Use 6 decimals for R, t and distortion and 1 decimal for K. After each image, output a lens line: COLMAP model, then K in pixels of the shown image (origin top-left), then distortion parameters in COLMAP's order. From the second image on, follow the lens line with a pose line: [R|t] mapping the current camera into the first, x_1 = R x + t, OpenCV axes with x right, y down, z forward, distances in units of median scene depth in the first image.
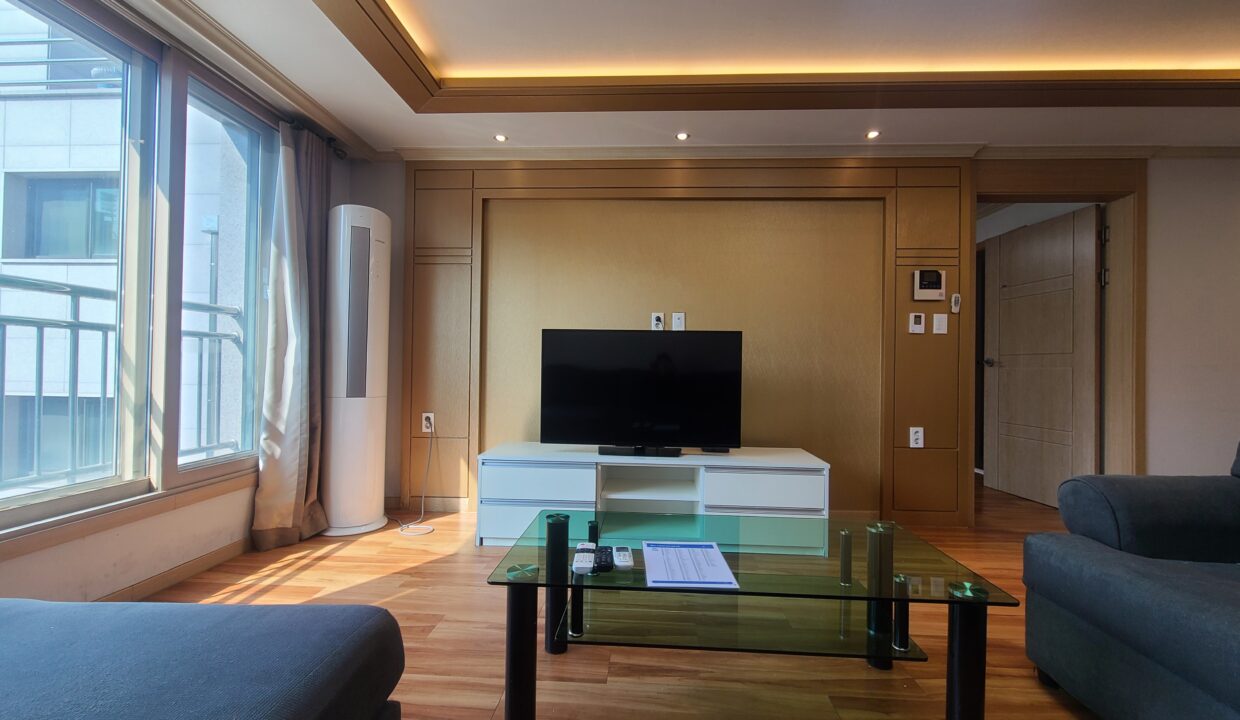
lens RADIAL K [[508.6, 0, 624.3], [0, 508.6, 361.1], [0, 0, 1]] dist [0.000648, -0.000428]
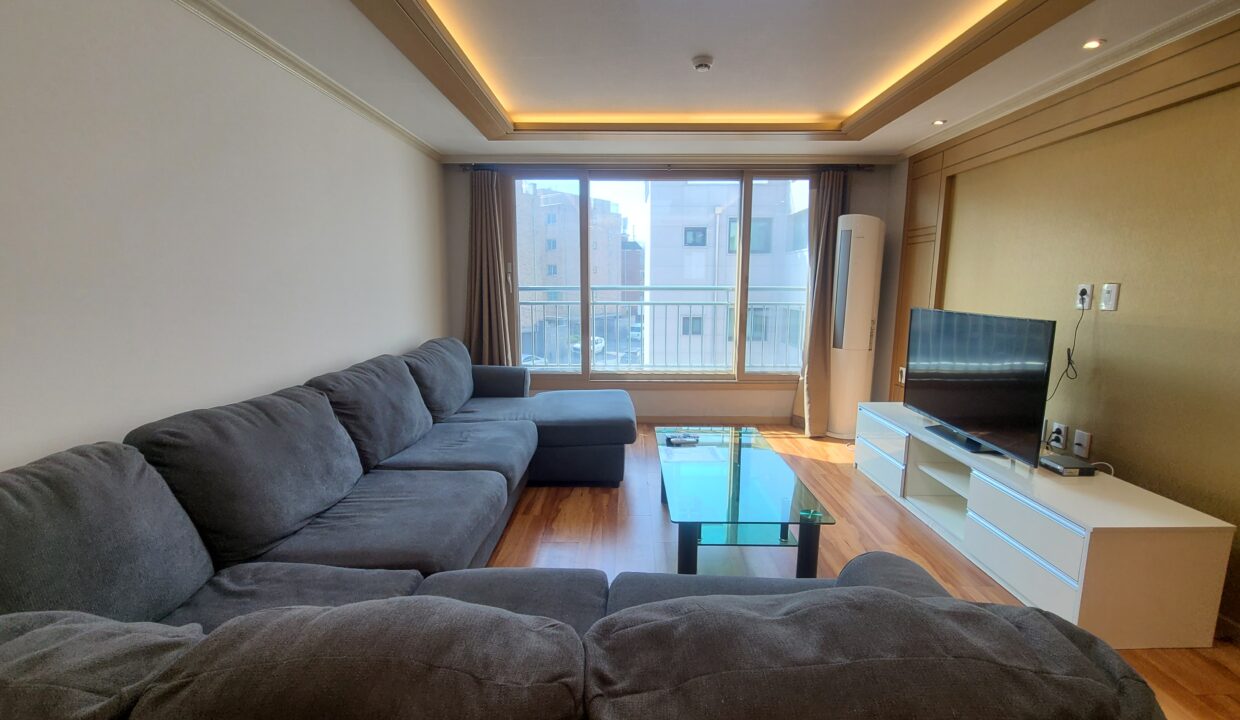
lens RADIAL K [[508.6, 0, 624.3], [0, 508.6, 361.1], [0, 0, 1]] dist [0.000648, -0.000428]
pose [[0.039956, 0.138700, -0.989528, 0.931001], [0.006321, 0.990264, 0.139059, -0.103753], [0.999181, -0.011811, 0.038691, 0.315821]]
